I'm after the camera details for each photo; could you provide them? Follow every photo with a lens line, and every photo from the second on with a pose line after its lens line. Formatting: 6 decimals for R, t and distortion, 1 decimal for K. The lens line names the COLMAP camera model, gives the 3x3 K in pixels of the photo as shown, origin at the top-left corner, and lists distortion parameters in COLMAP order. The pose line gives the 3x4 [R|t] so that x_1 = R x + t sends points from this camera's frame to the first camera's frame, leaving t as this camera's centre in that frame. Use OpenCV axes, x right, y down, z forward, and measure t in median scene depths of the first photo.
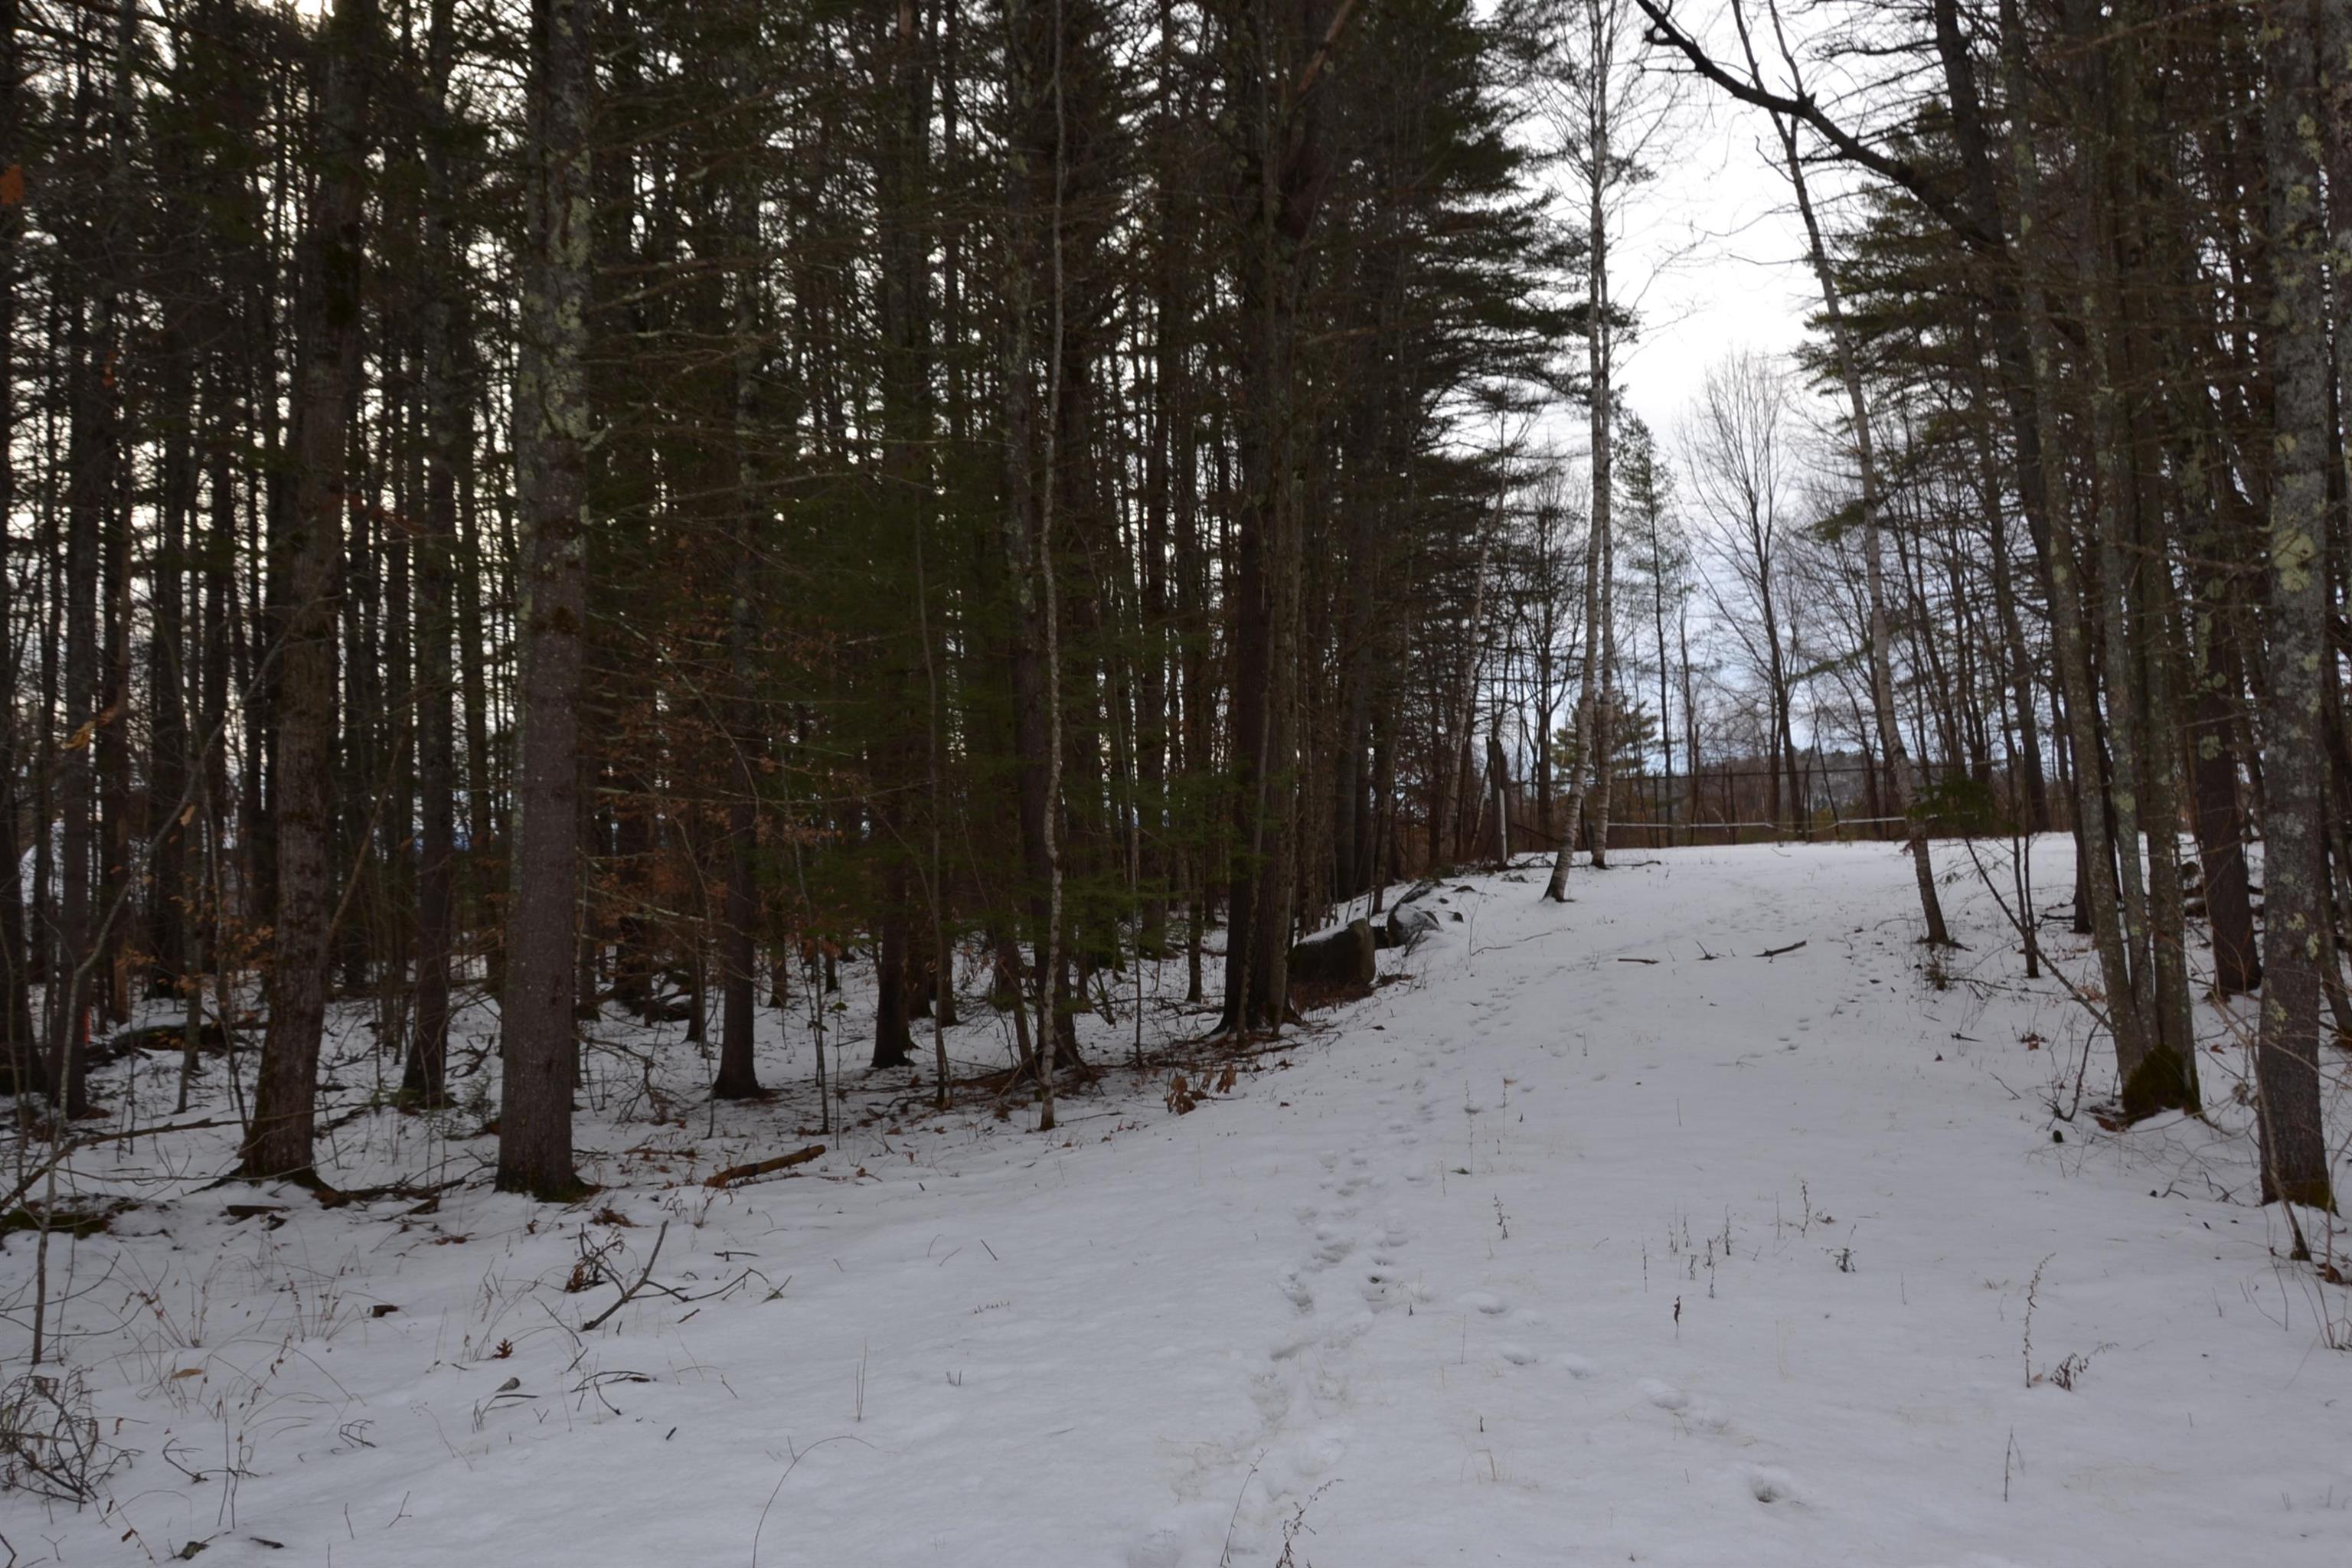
lens RADIAL K [[1771.6, 0, 1157.4], [0, 1771.6, 779.8], [0, 0, 1]] dist [-0.035778, -0.001828]
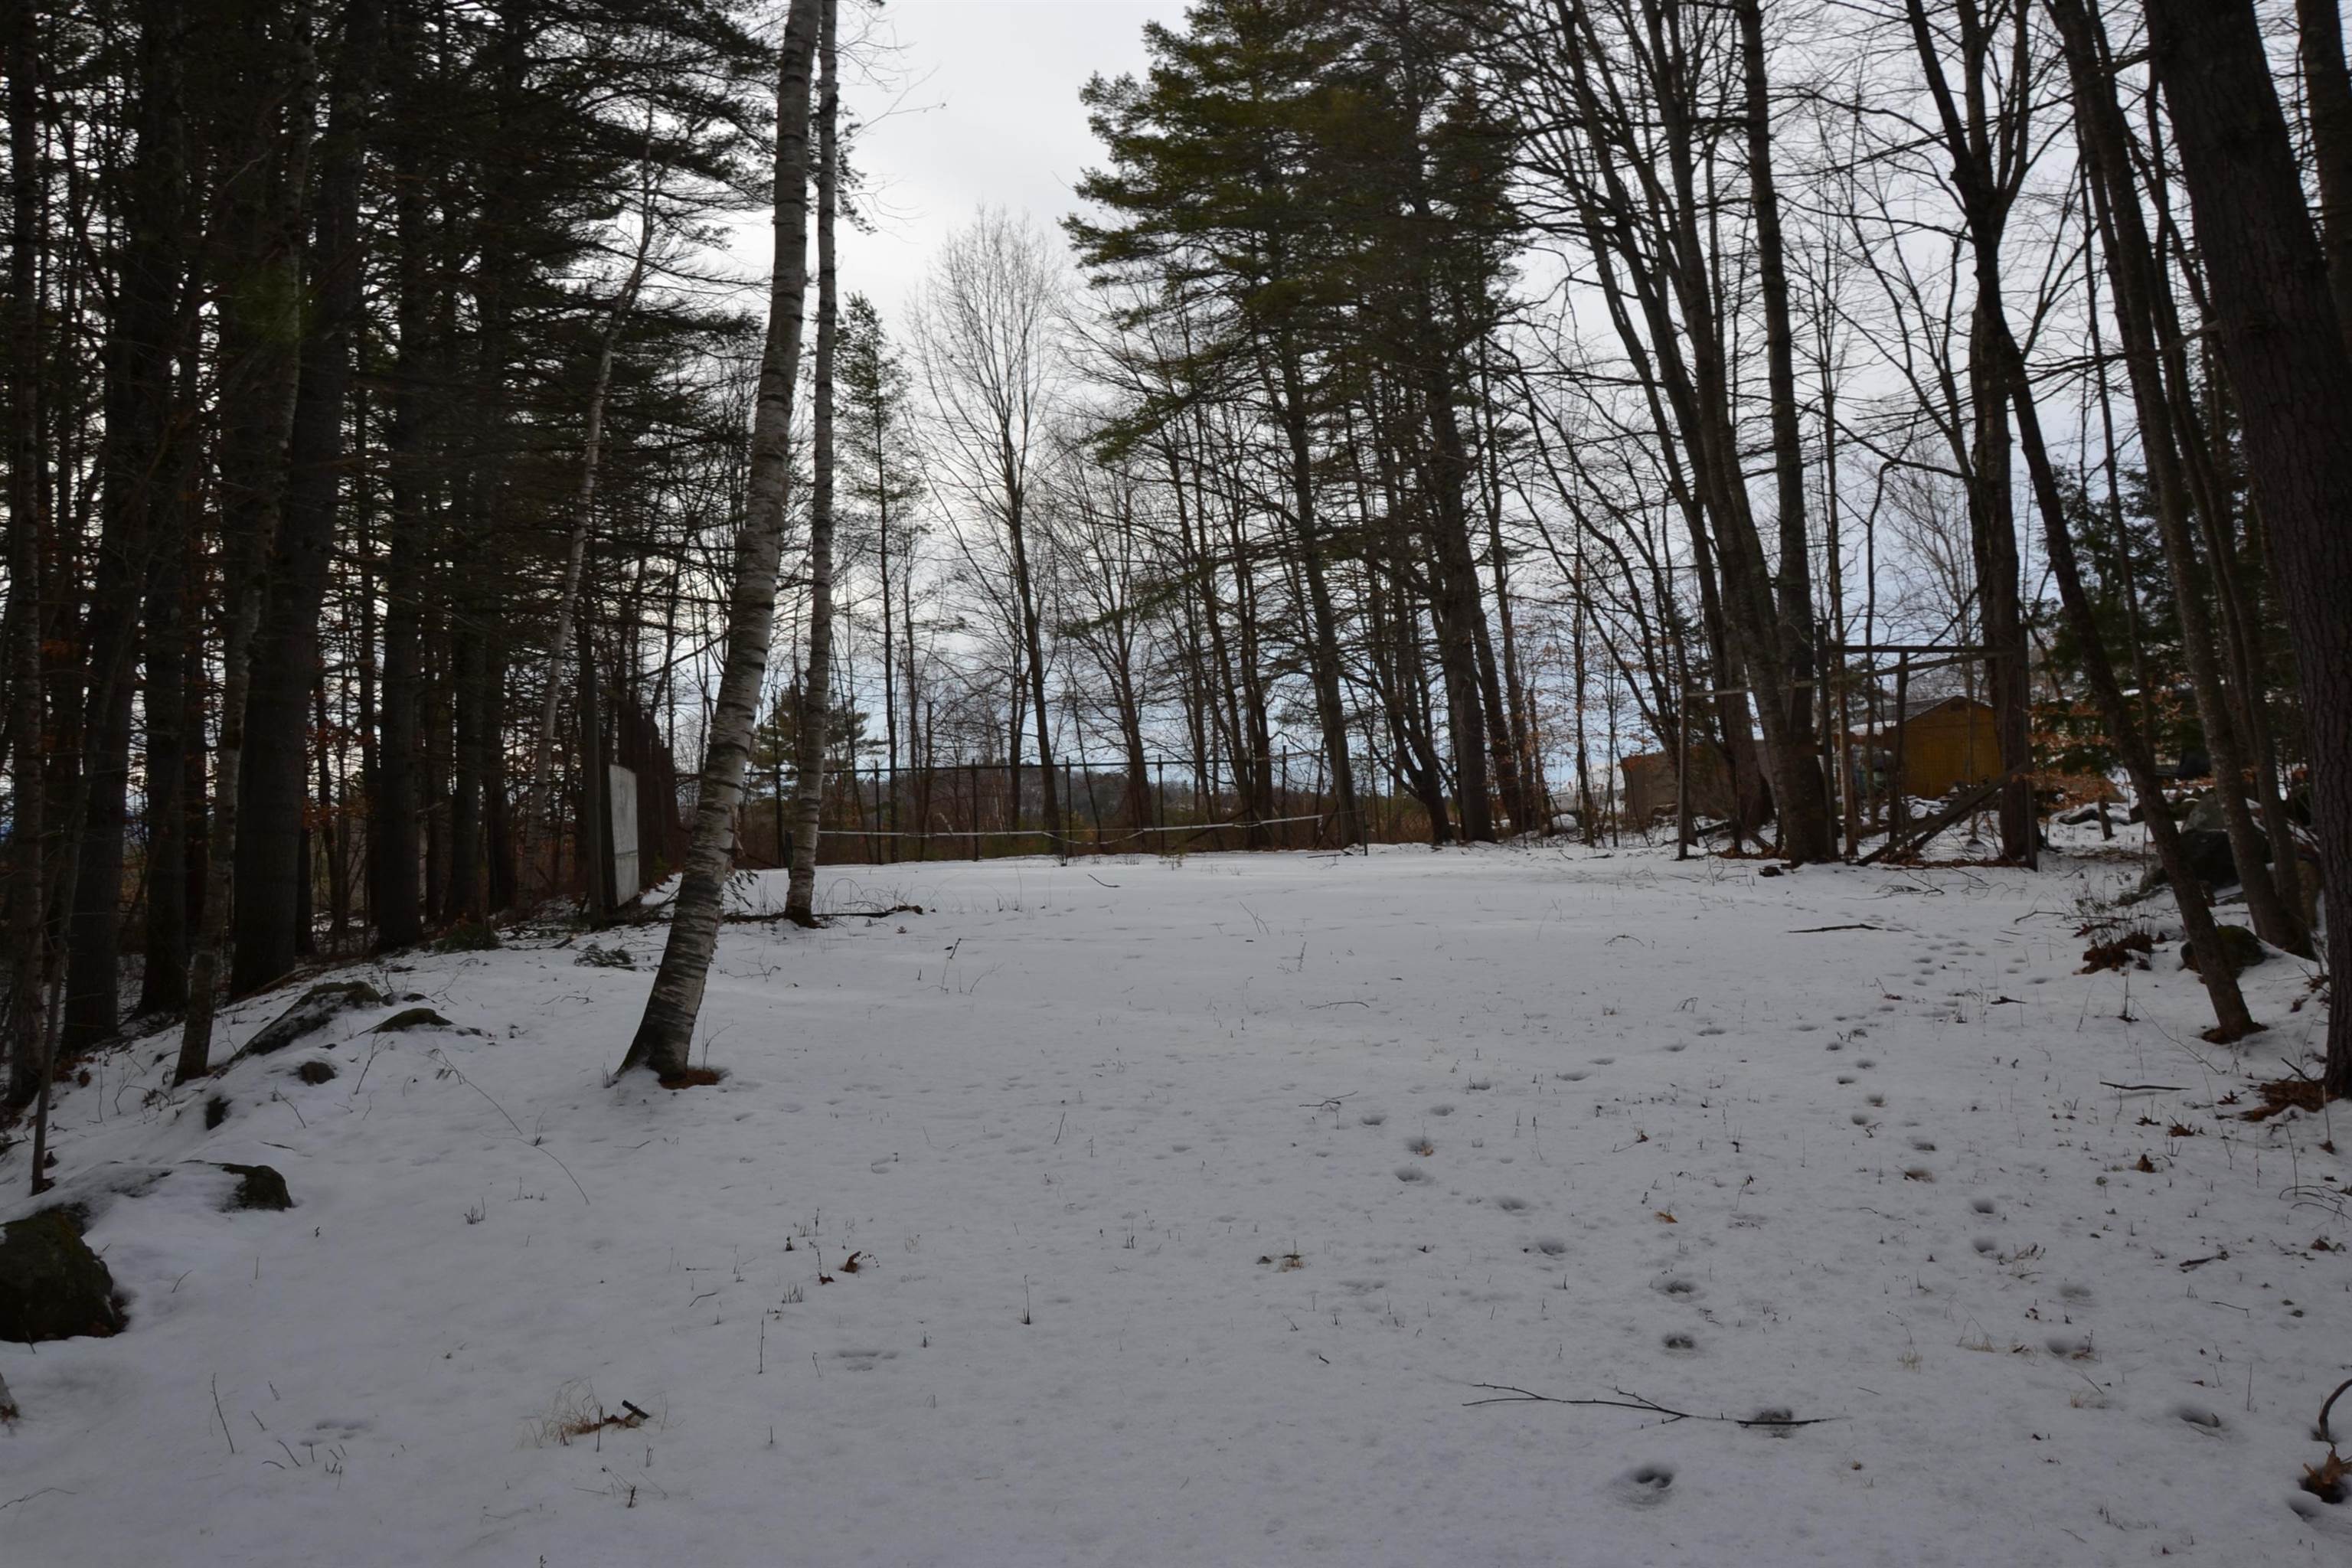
lens RADIAL K [[1771.6, 0, 1163.9], [0, 1771.6, 788.0], [0, 0, 1]] dist [-0.035778, -0.001828]
pose [[0.902453, 0.011274, 0.430641, 0.065762], [-0.011139, 0.999934, -0.002834, 0.006496], [-0.430645, -0.002239, 0.902519, 0.261545]]
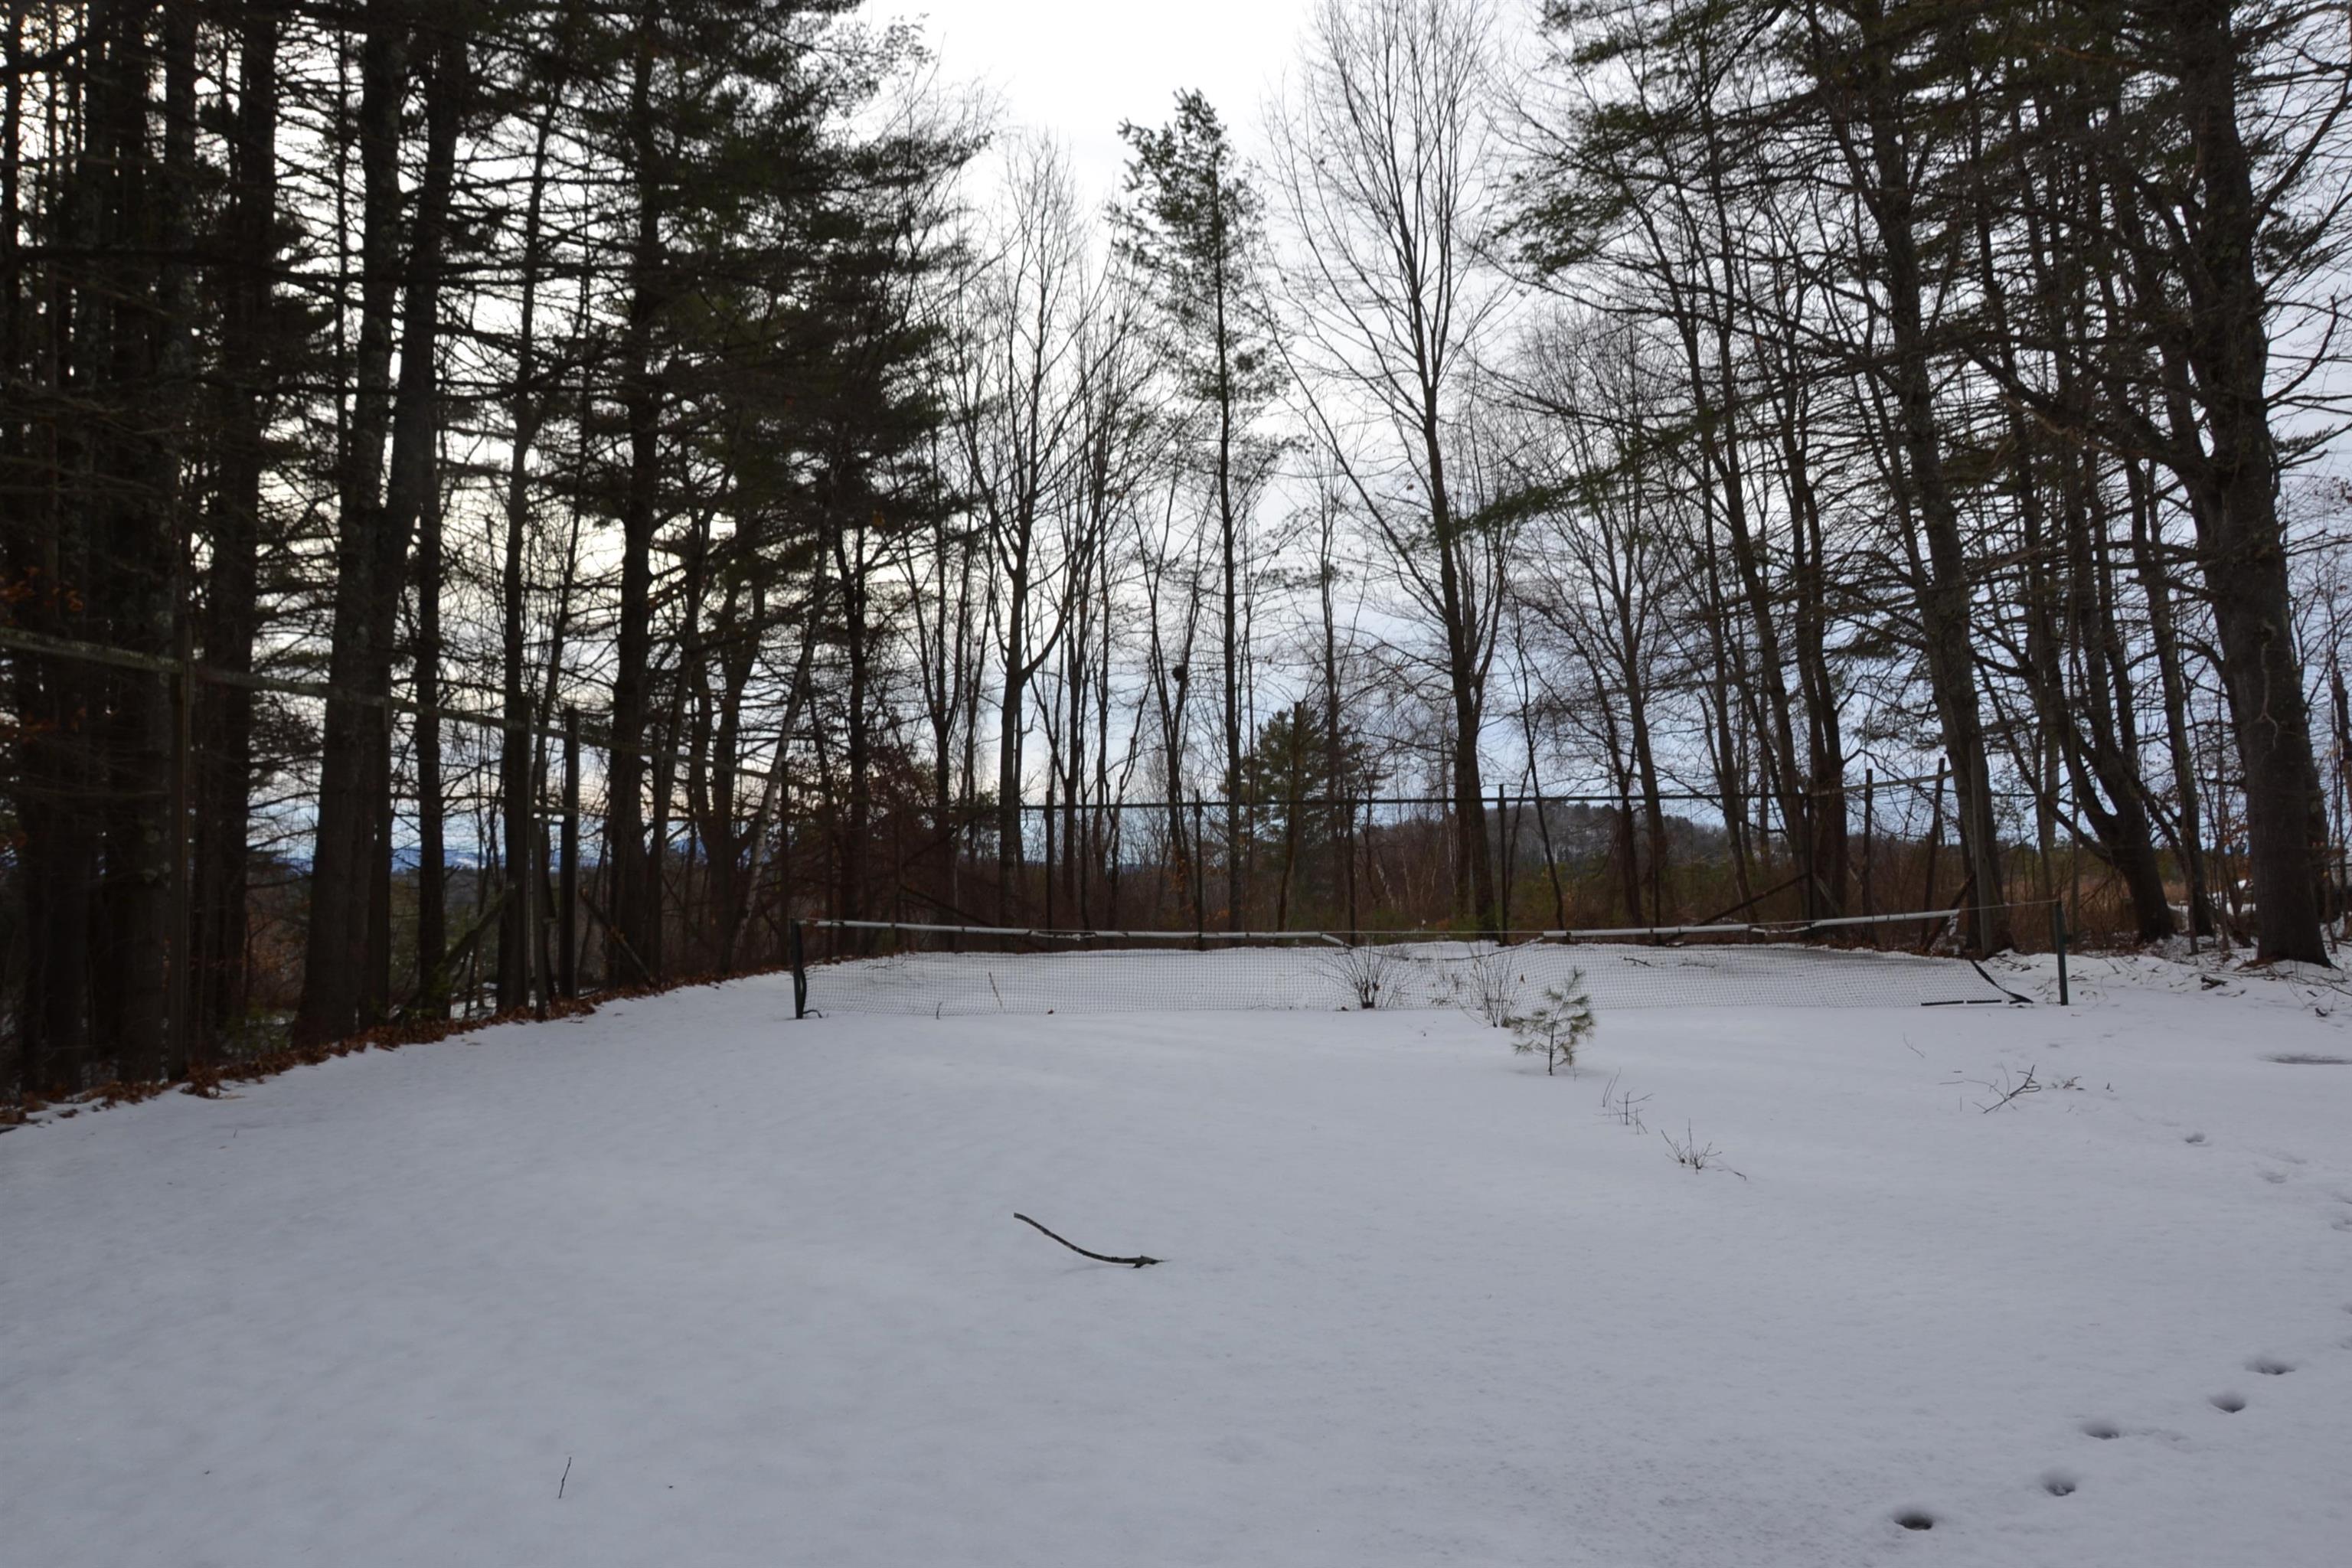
lens RADIAL K [[1771.6, 0, 1177.6], [0, 1771.6, 792.5], [0, 0, 1]] dist [-0.035778, -0.001828]
pose [[0.989177, 0.025213, 0.144548, 0.200522], [-0.023335, 0.999620, -0.014677, 0.002094], [-0.144863, 0.011145, 0.989389, 0.508200]]
